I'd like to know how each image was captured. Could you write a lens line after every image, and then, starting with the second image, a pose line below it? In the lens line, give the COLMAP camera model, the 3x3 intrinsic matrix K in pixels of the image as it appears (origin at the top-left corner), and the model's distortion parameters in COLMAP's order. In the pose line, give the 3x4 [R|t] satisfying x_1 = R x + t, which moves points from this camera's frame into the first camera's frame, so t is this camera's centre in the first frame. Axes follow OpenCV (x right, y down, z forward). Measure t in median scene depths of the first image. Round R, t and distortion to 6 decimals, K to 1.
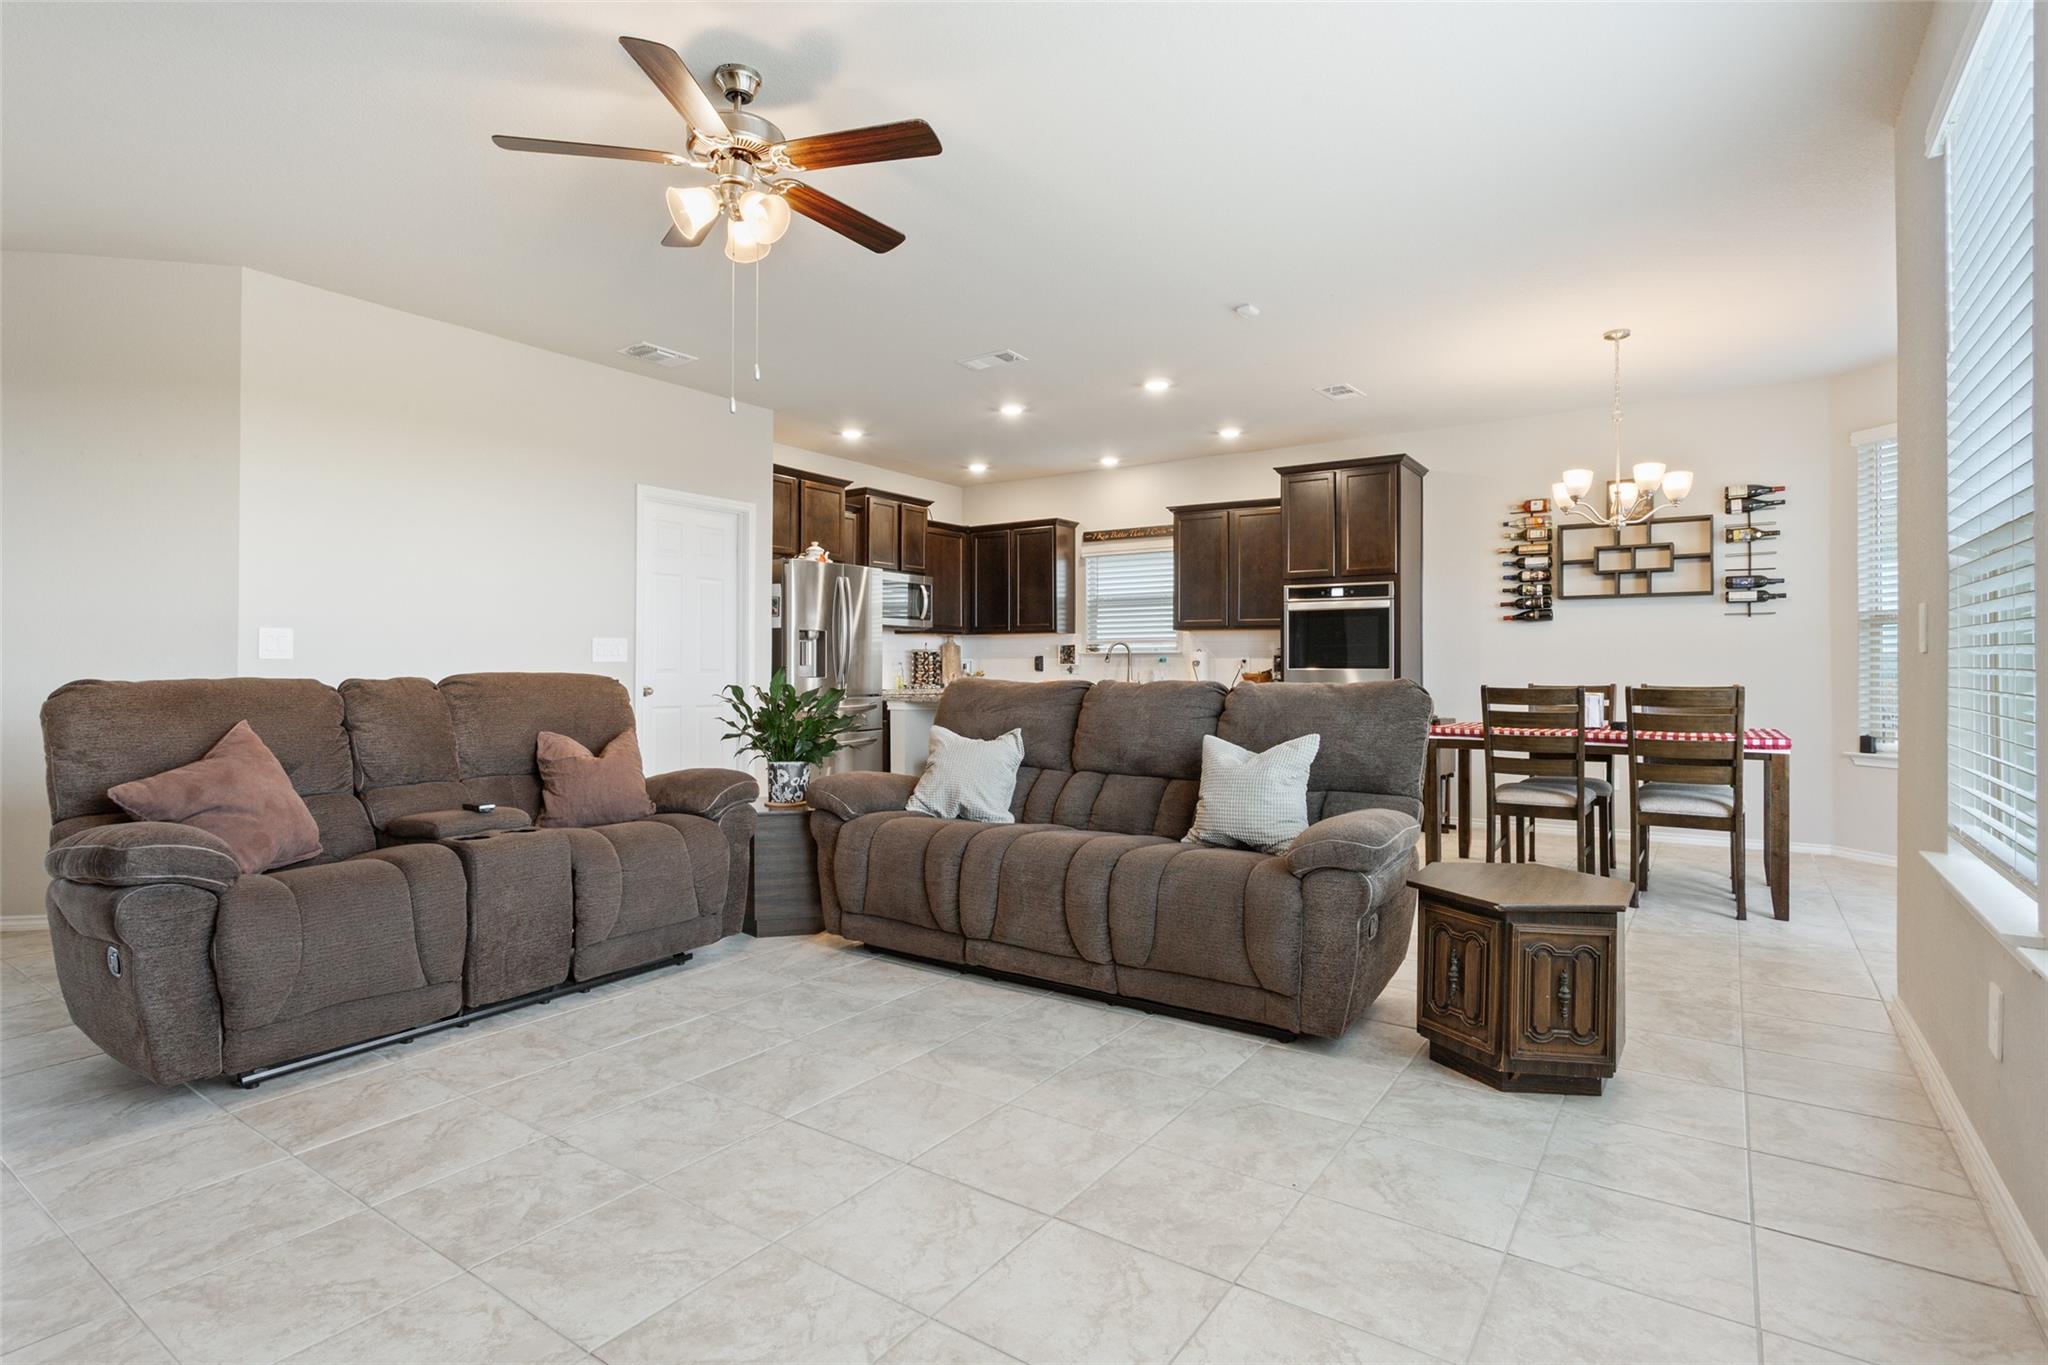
lens RADIAL K [[1018.8, 0, 1020.9], [0, 1018.8, 670.1], [0, 0, 1]] dist [-0.016941, 0.005629]
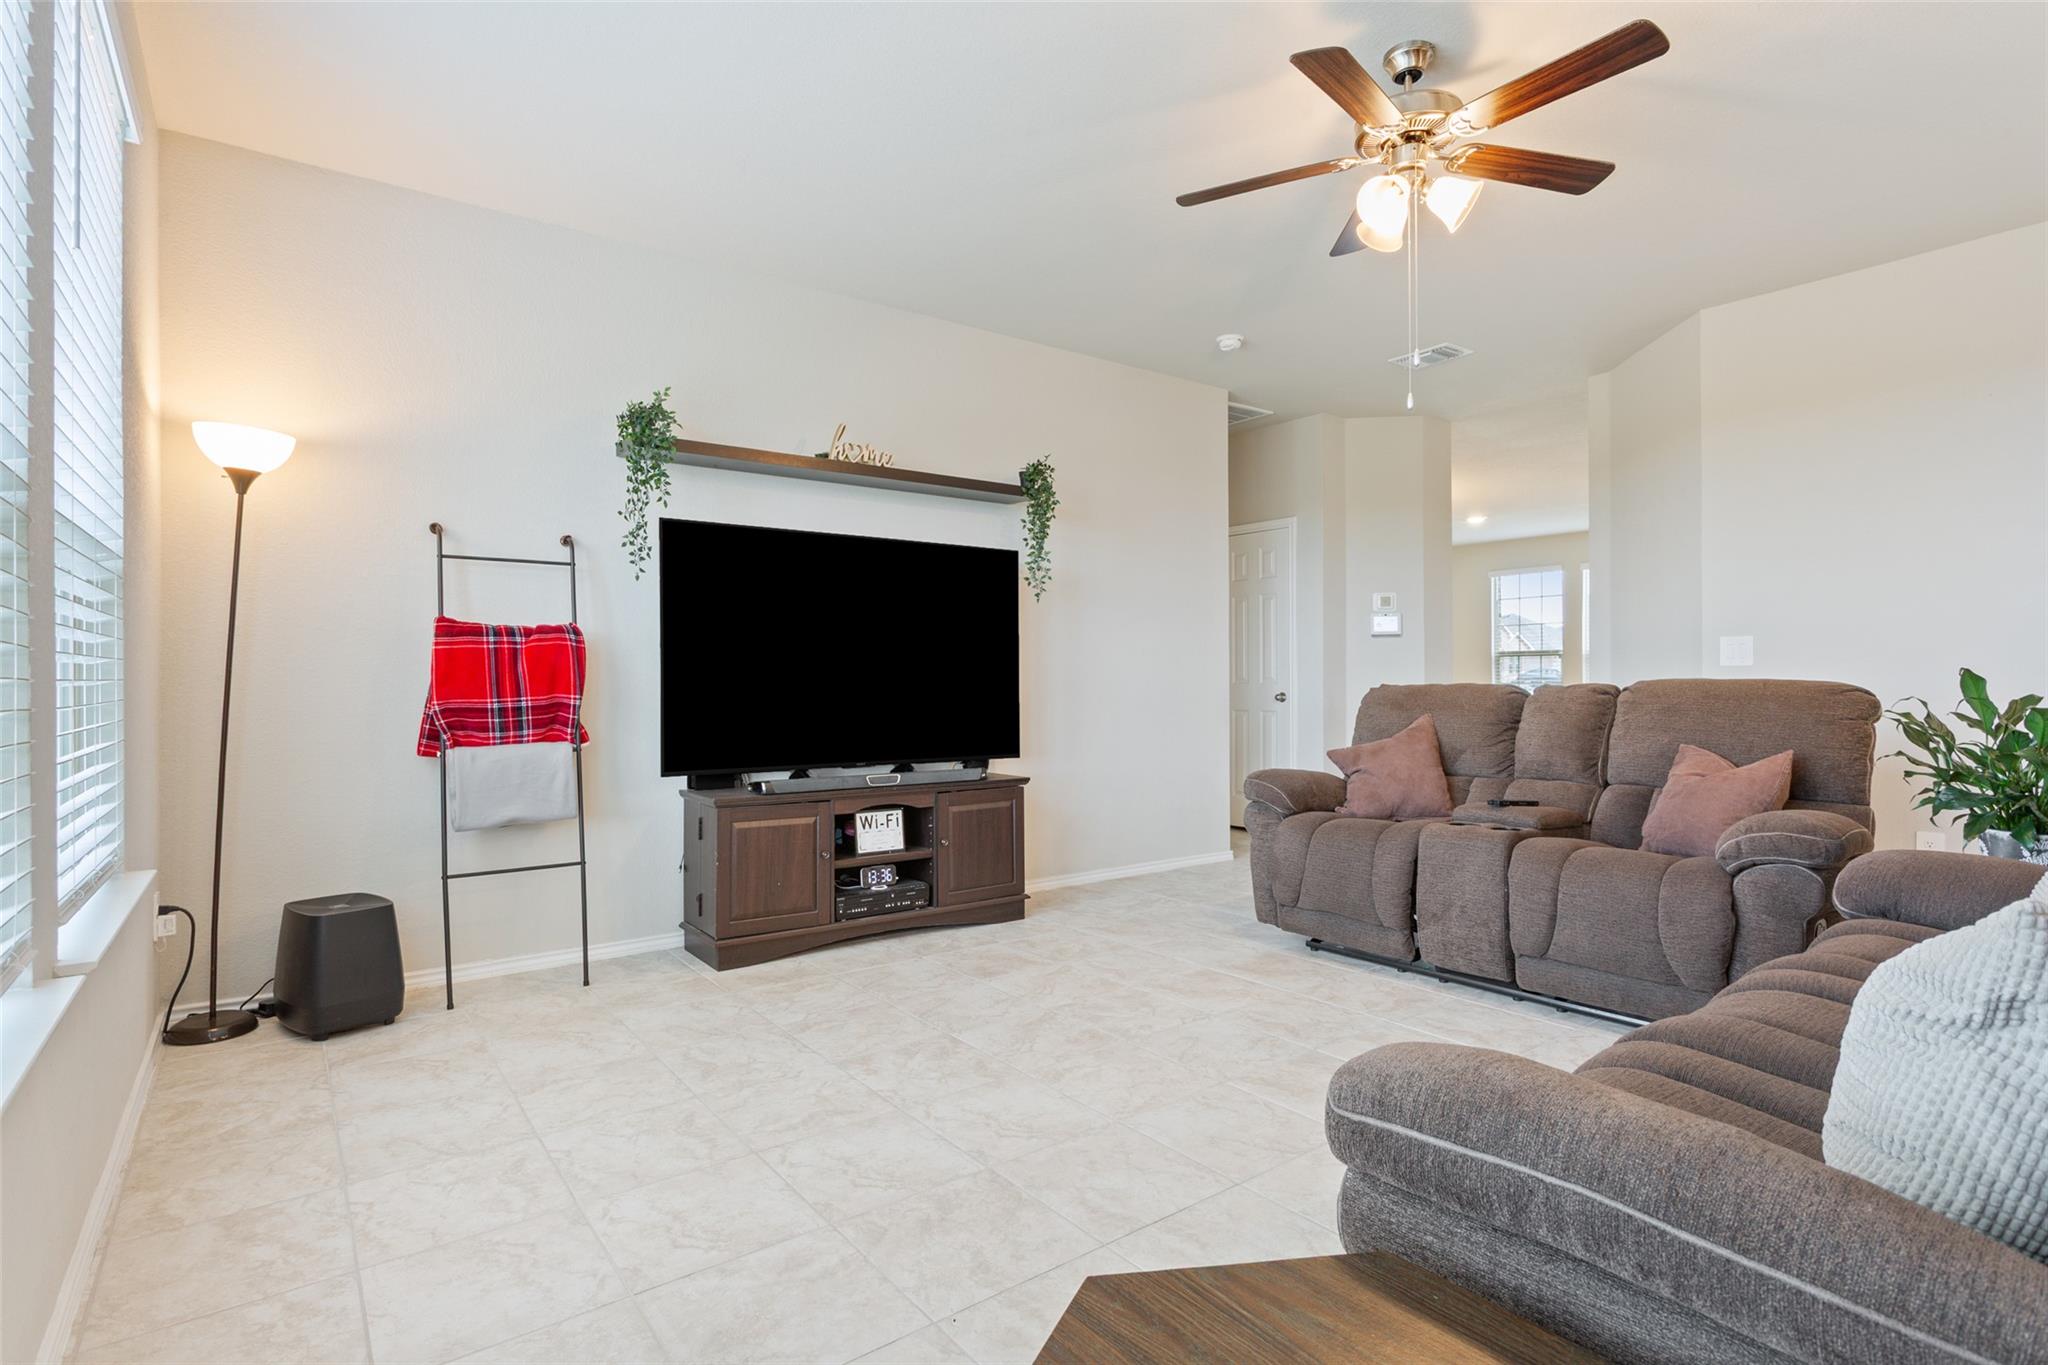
lens RADIAL K [[1018.8, 0, 1027.4], [0, 1018.8, 675.9], [0, 0, 1]] dist [-0.016941, 0.005629]
pose [[-0.310531, 0.000736, -0.950563, 0.483956], [0.001293, 0.999999, 0.000351, -0.000144], [0.950562, -0.001120, -0.310532, 0.623855]]
